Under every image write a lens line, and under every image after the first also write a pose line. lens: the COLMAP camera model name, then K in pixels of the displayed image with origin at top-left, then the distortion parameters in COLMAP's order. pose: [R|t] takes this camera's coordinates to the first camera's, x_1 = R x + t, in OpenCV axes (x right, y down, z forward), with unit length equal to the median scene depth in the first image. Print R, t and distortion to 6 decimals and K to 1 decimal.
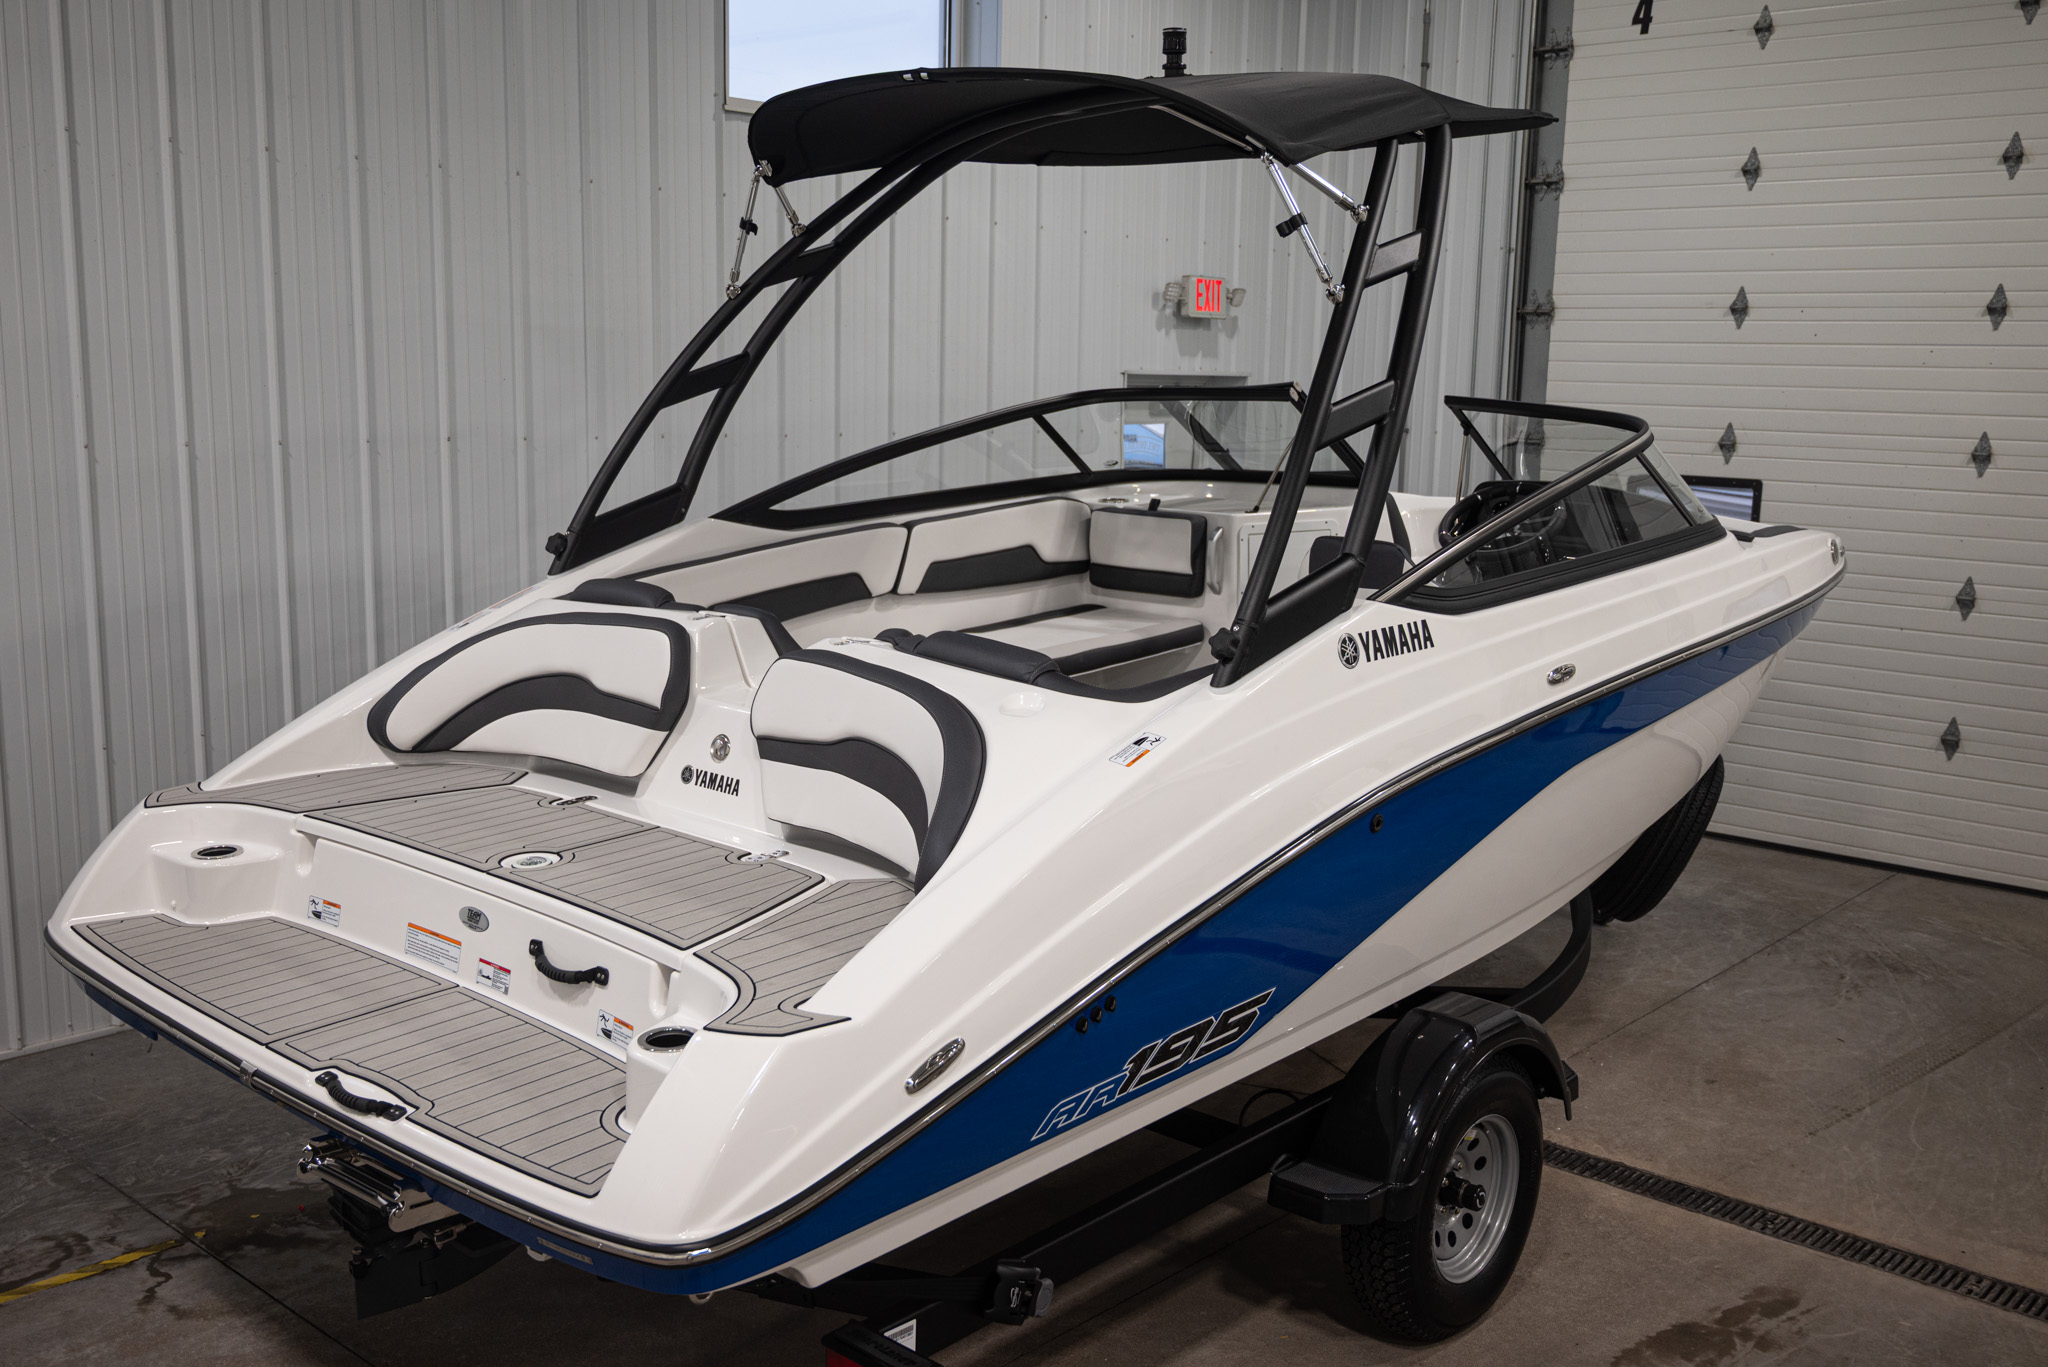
lens RADIAL K [[2065.0, 0, 1021.5], [0, 2065.0, 686.9], [0, 0, 1]] dist [0.002316, 0.000000]
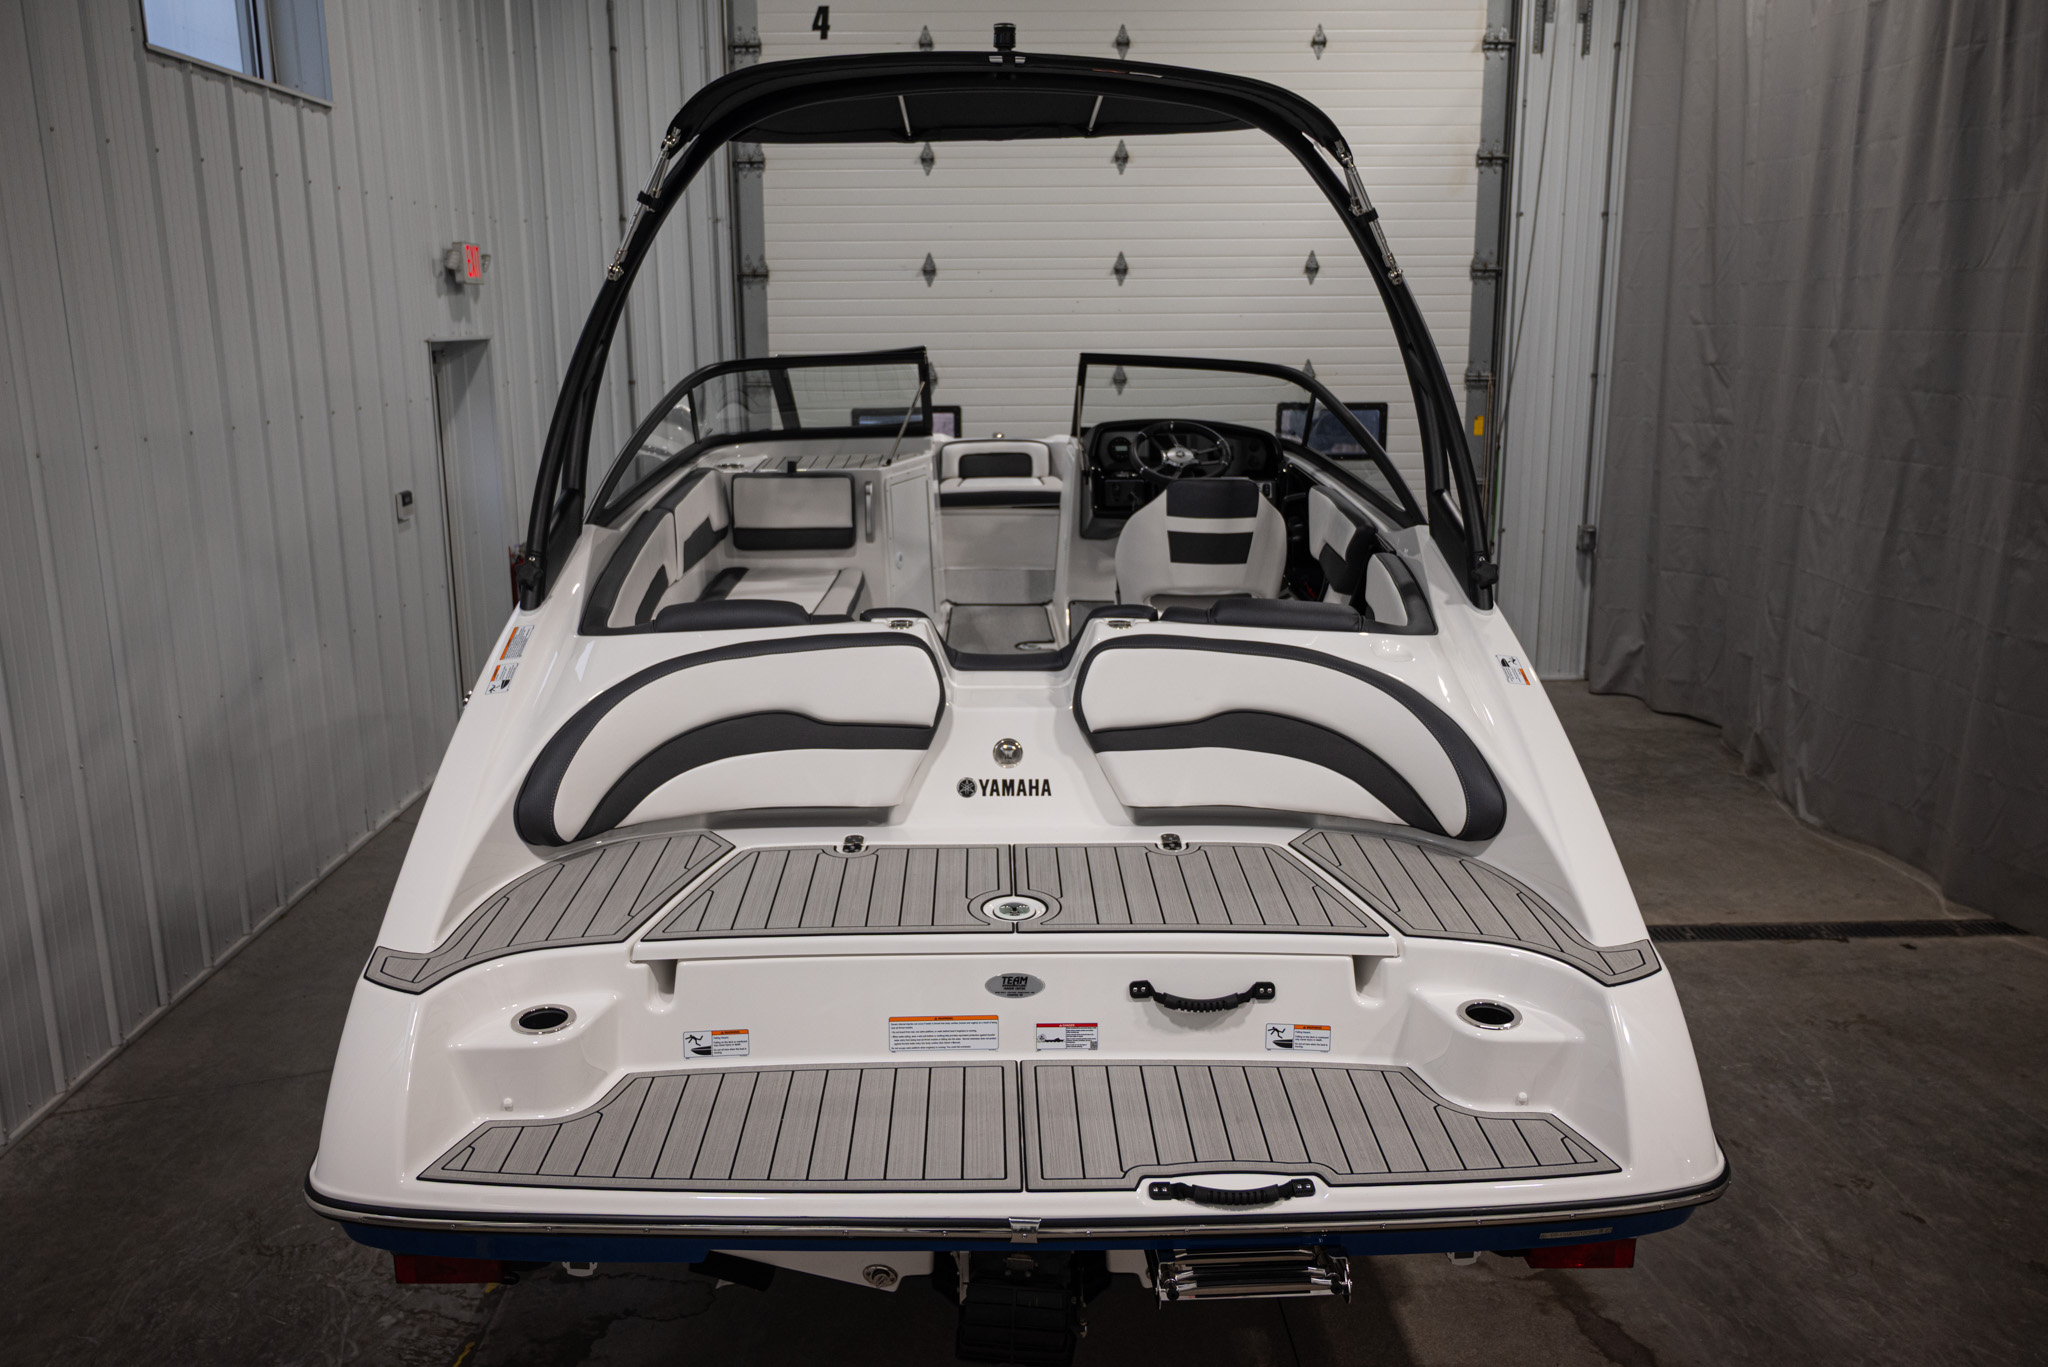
lens RADIAL K [[1688.5, 0, 1022.4], [0, 1688.5, 677.9], [0, 0, 1]] dist [-0.000942, -0.013848]
pose [[0.701034, -0.176978, 0.690818, -0.667972], [0.132370, 0.984175, 0.117804, -0.095467], [-0.700735, 0.008859, 0.713367, 0.416539]]
